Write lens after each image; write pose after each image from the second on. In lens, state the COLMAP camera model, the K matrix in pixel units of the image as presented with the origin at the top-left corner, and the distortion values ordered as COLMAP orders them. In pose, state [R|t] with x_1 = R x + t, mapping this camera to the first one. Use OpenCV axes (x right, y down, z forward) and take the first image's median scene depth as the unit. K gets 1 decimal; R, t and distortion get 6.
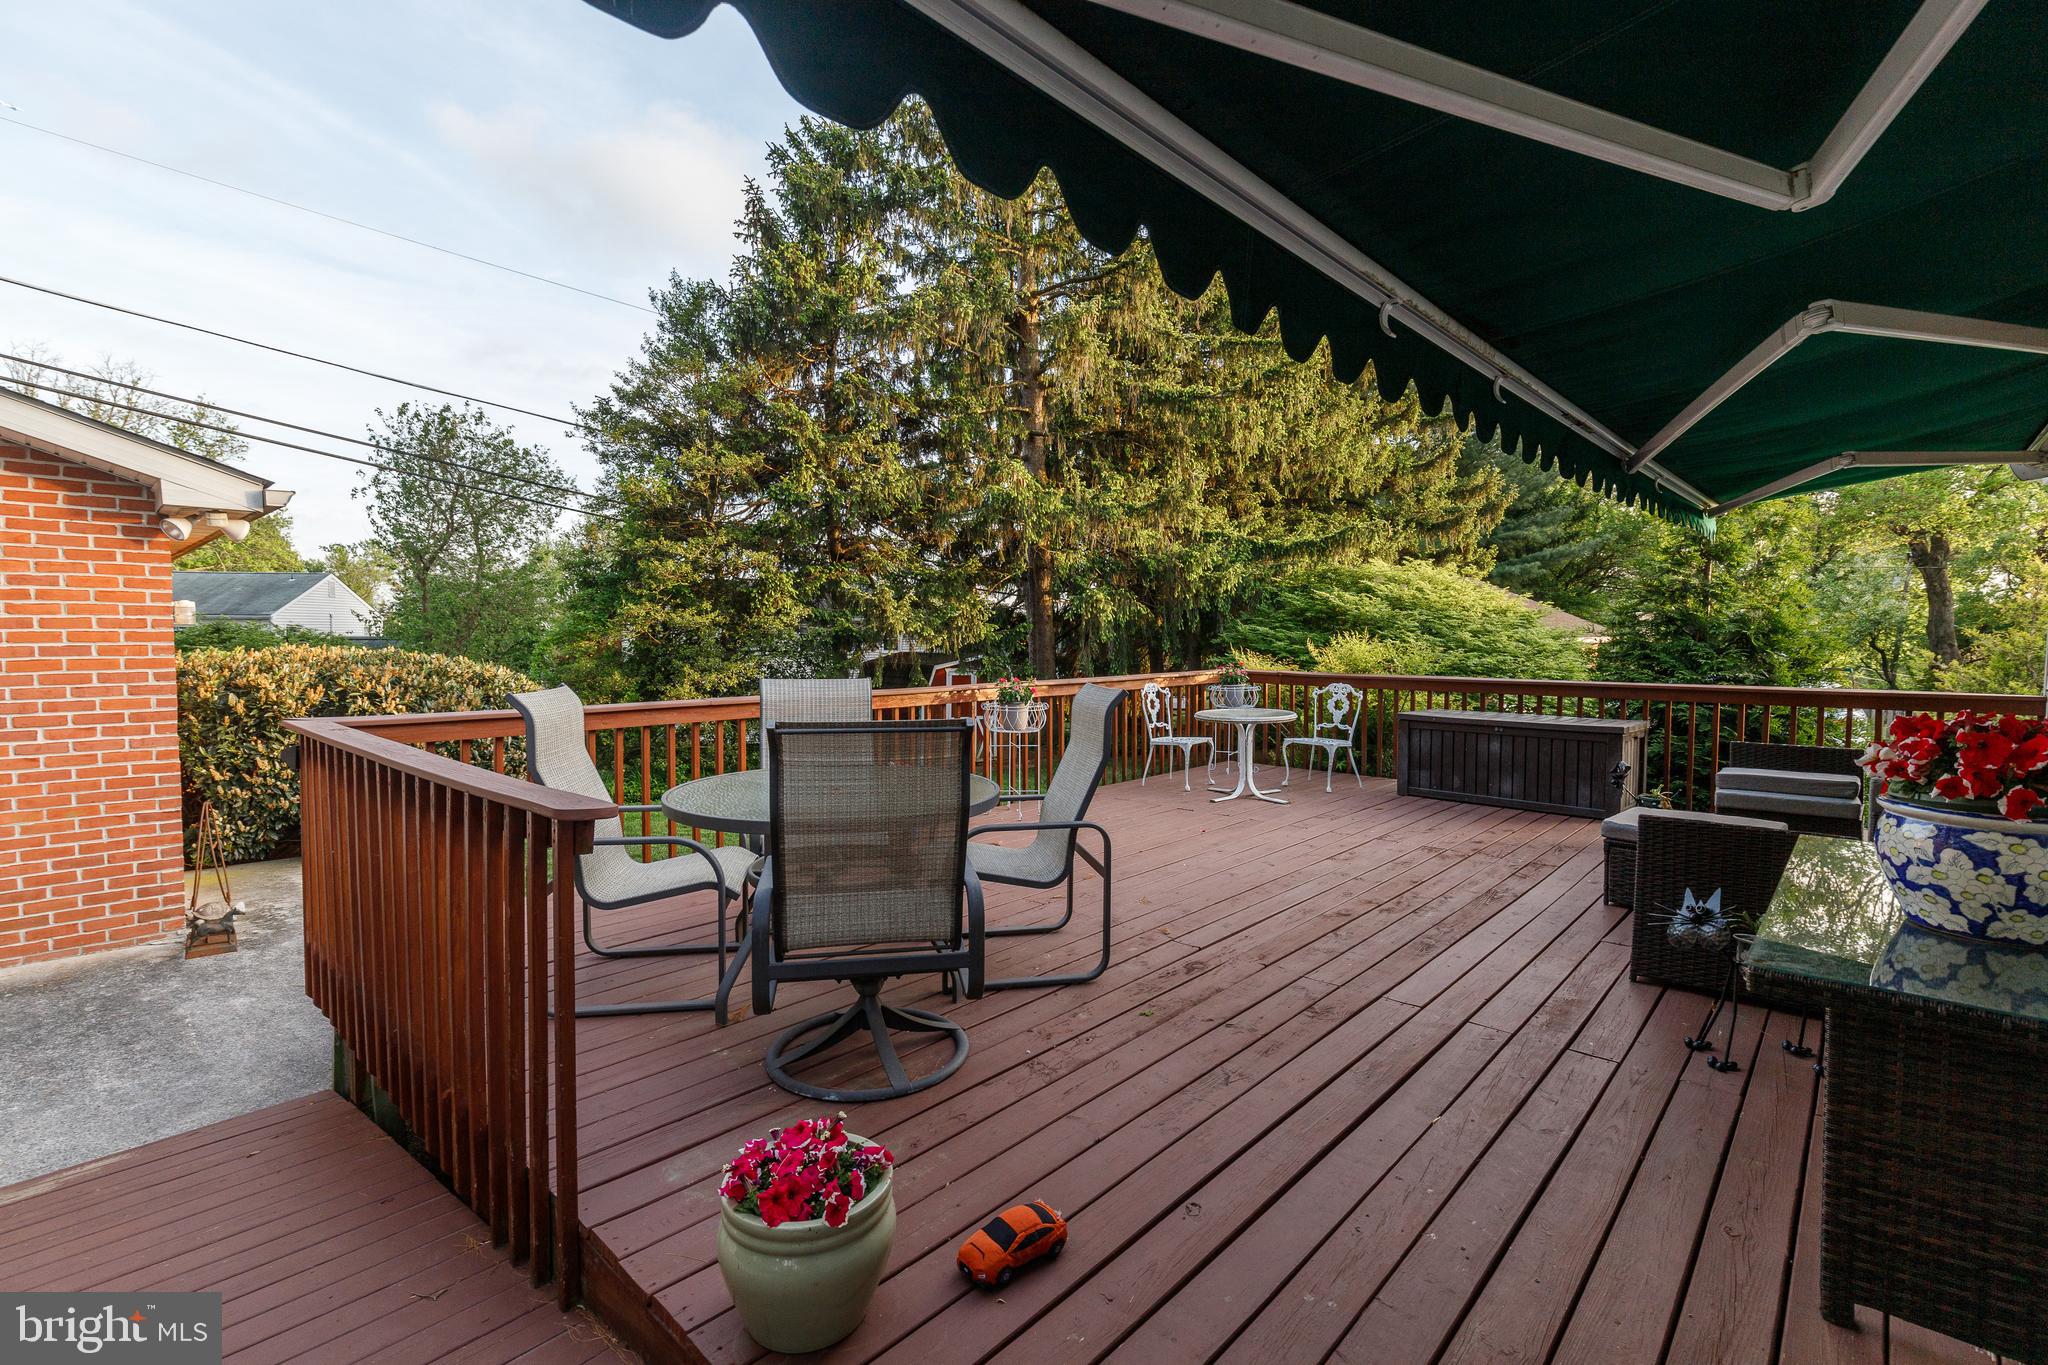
lens RADIAL K [[935.8, 0, 1024.0], [0, 935.8, 682.5], [0, 0, 1]] dist [0.014037, 0.000108]
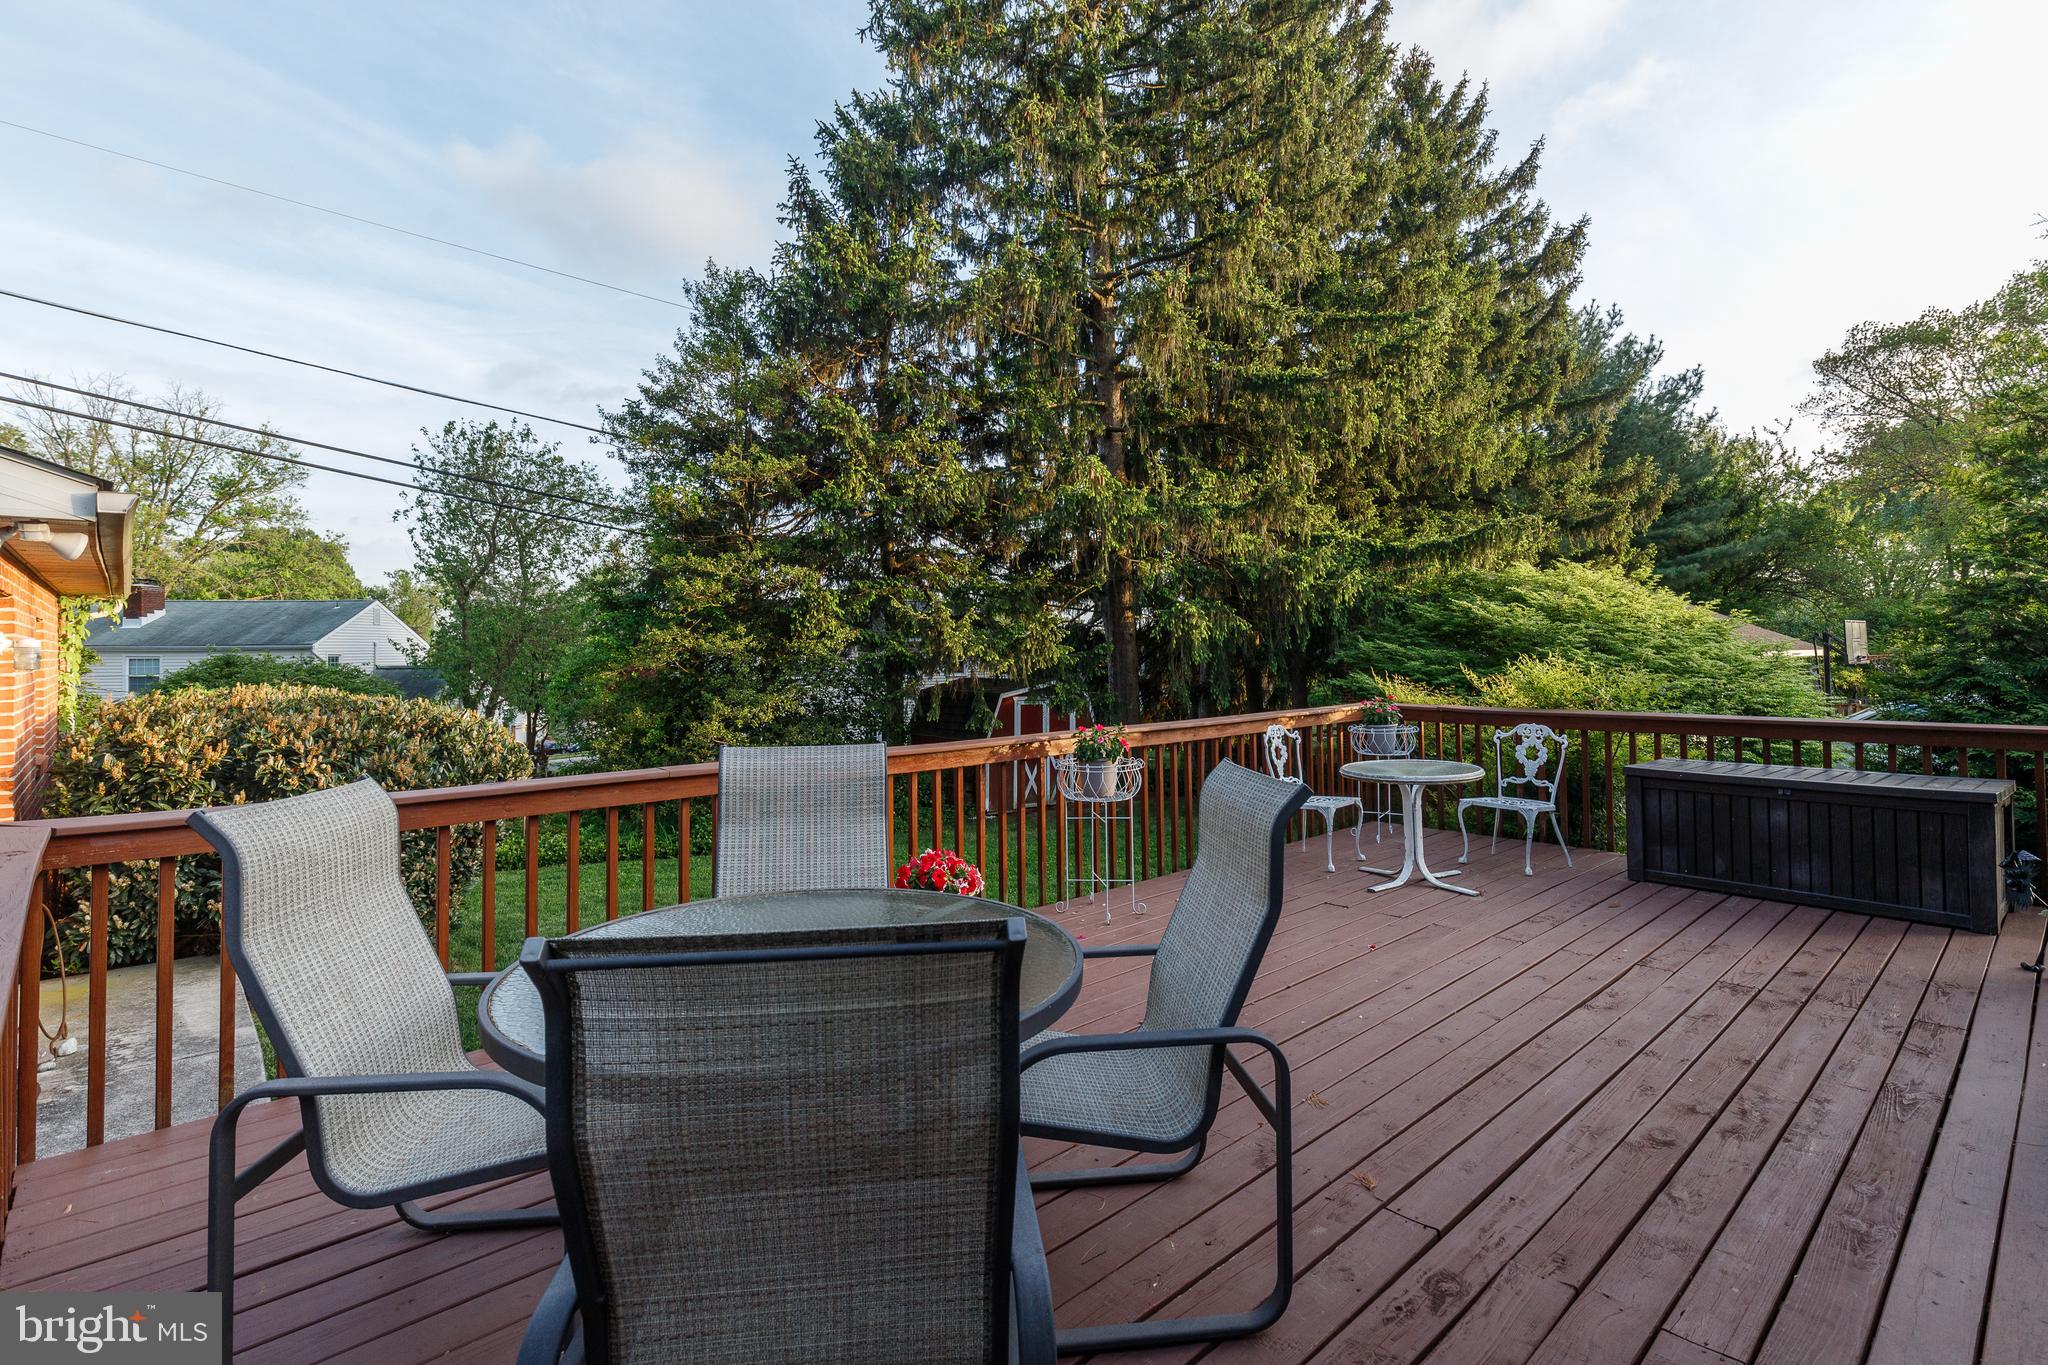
lens RADIAL K [[990.0, 0, 1028.3], [0, 990.0, 645.4], [0, 0, 1]] dist [0.001705, -0.000065]
pose [[0.997273, -0.013210, -0.072610, -0.003059], [0.008997, 0.998273, -0.058049, -0.009630], [0.073251, 0.057238, 0.995670, 0.090036]]
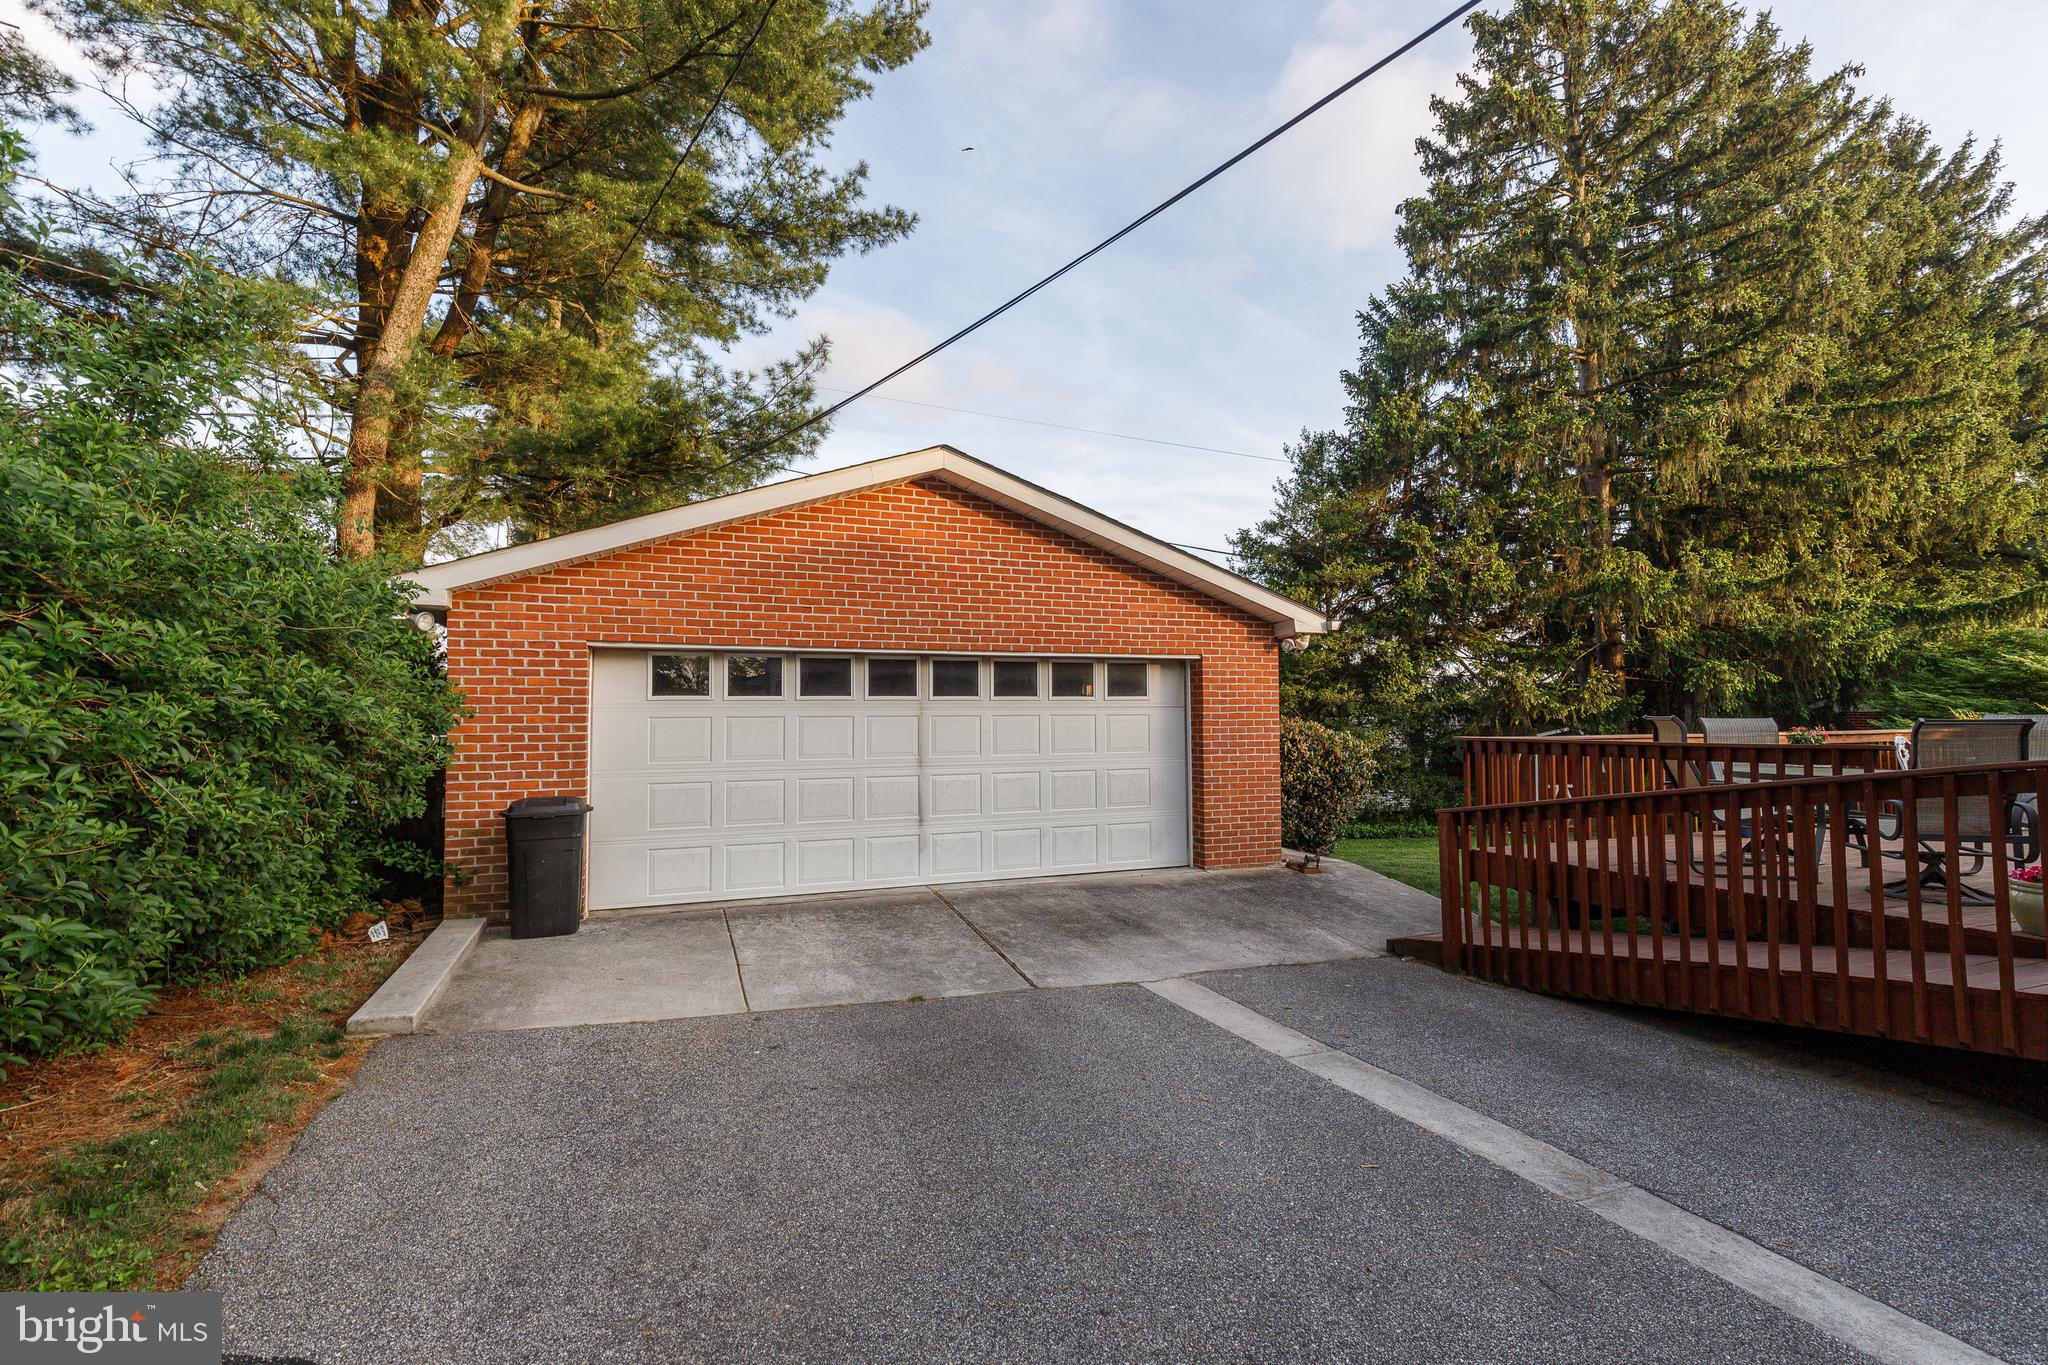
lens RADIAL K [[941.2, 0, 978.2], [0, 941.2, 686.9], [0, 0, 1]] dist [-0.001467, -0.000909]
pose [[0.899371, -0.022600, -0.436601, -0.203829], [-0.014605, 0.996552, -0.081670, 0.027194], [0.436942, 0.079829, 0.895940, -0.306115]]
